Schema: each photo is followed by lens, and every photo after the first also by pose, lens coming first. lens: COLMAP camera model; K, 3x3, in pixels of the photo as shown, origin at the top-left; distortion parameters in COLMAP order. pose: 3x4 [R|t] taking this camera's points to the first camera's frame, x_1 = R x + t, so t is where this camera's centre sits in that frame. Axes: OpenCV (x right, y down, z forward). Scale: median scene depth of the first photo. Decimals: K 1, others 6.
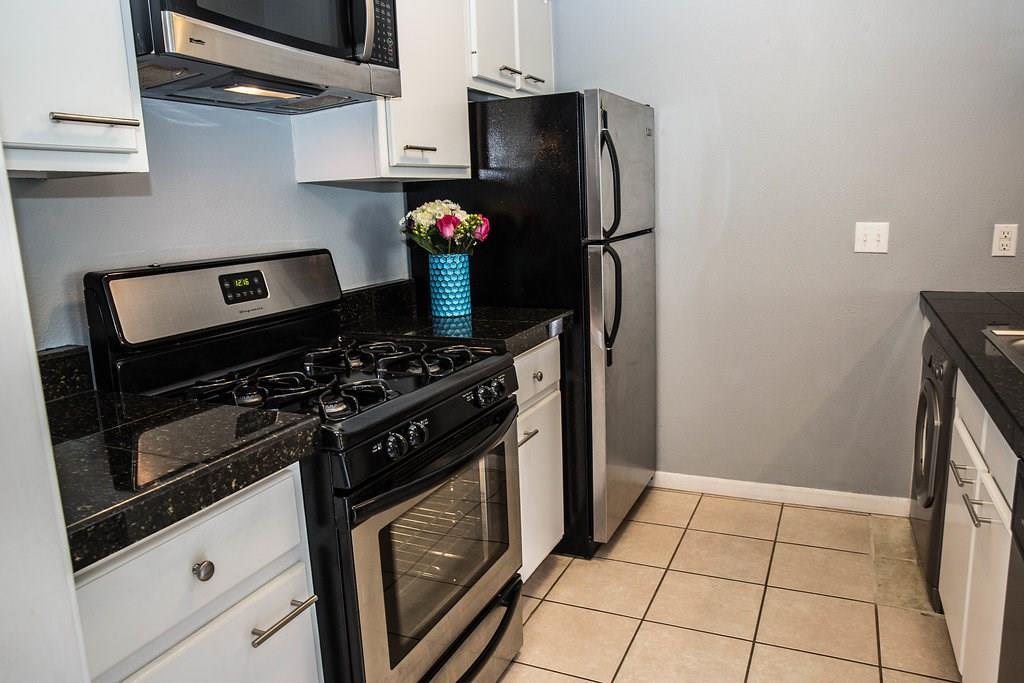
lens RADIAL K [[717.1, 0, 493.8], [0, 717.1, 318.7], [0, 0, 1]] dist [-0.022995, -0.002146]
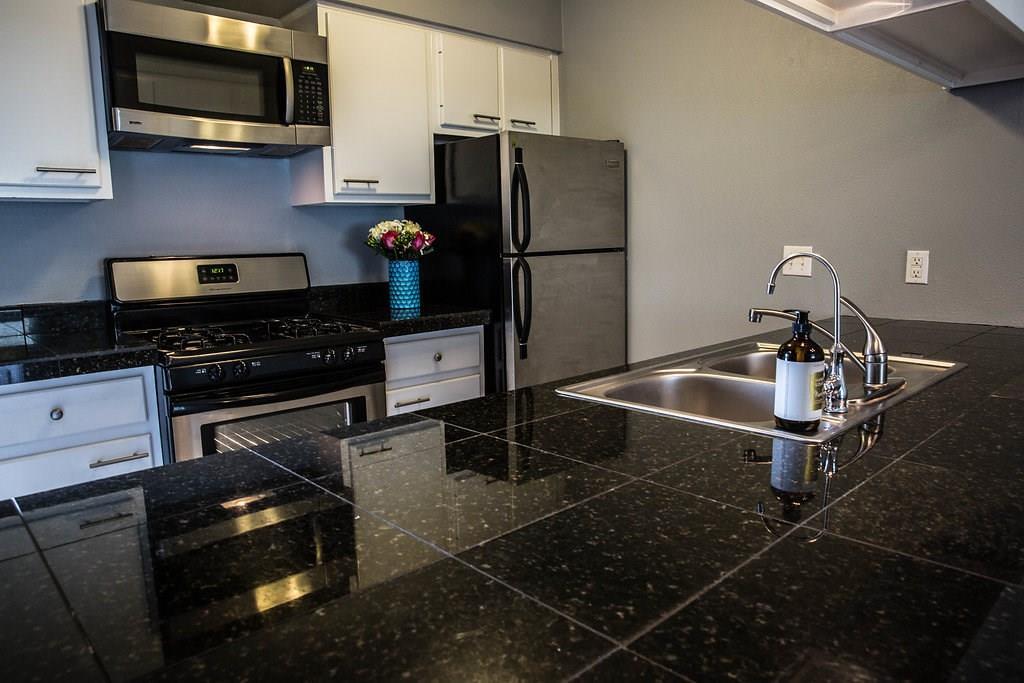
lens RADIAL K [[689.4, 0, 518.7], [0, 689.4, 331.1], [0, 0, 1]] dist [-0.039486, 0.004433]
pose [[0.922023, 0.071793, -0.380420, 0.681907], [-0.077284, 0.997009, 0.000842, 0.022959], [0.379342, 0.028624, 0.924814, -0.089973]]
